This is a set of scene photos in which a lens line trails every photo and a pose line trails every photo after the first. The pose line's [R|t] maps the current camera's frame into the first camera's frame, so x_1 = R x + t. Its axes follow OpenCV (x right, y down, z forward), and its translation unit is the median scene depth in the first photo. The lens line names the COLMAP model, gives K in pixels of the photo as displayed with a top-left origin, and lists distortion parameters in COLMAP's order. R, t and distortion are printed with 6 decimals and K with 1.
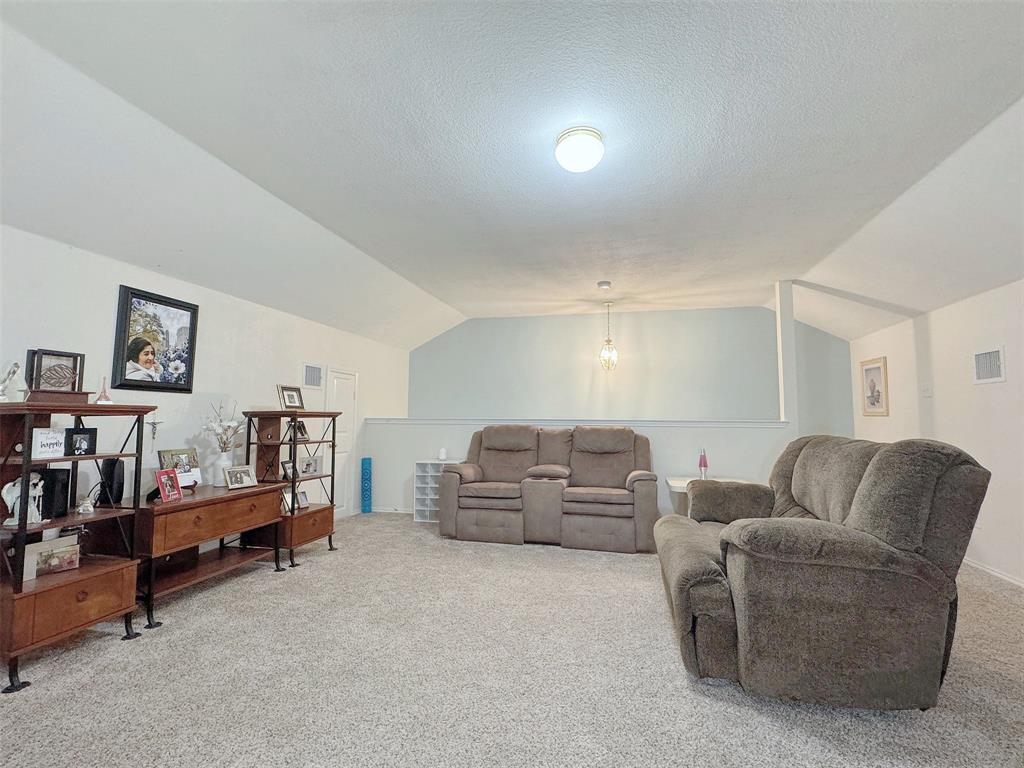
lens RADIAL K [[463.5, 0, 512.0], [0, 463.5, 384.0], [0, 0, 1]] dist [0.002969, 0.000391]
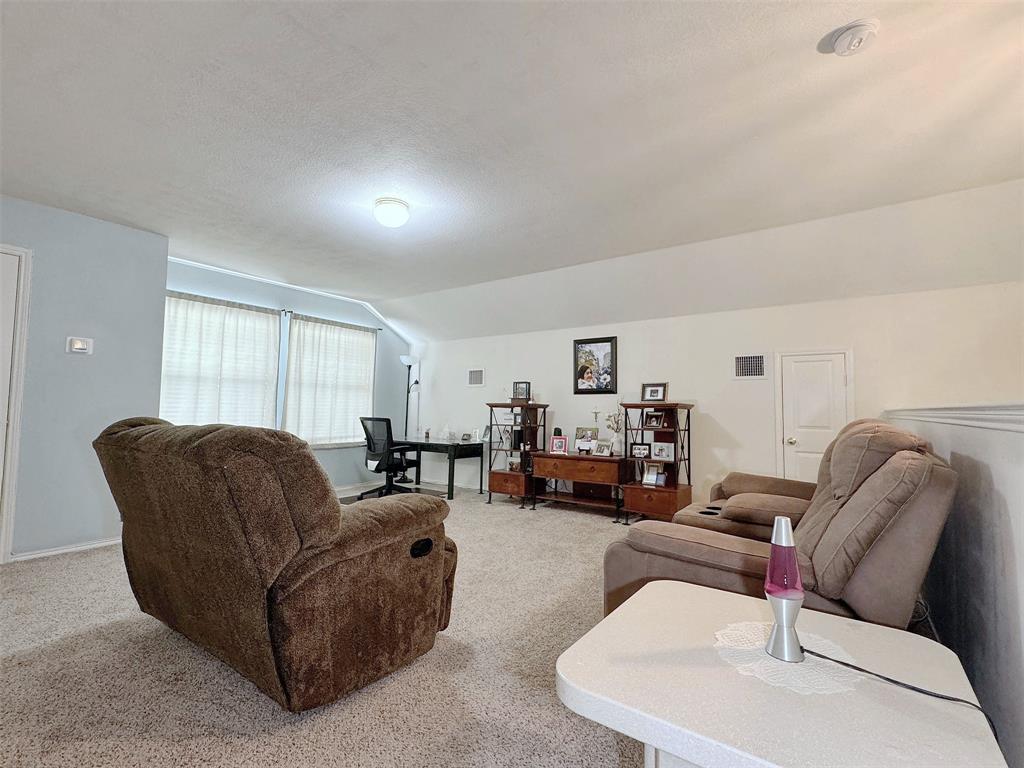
lens RADIAL K [[463.5, 0, 512.0], [0, 463.5, 384.0], [0, 0, 1]] dist [0.002969, 0.000391]
pose [[-0.357627, -0.060183, -0.931923, 0.942861], [0.061832, 0.994206, -0.087933, 0.110072], [0.931815, -0.089069, -0.351834, 1.311204]]
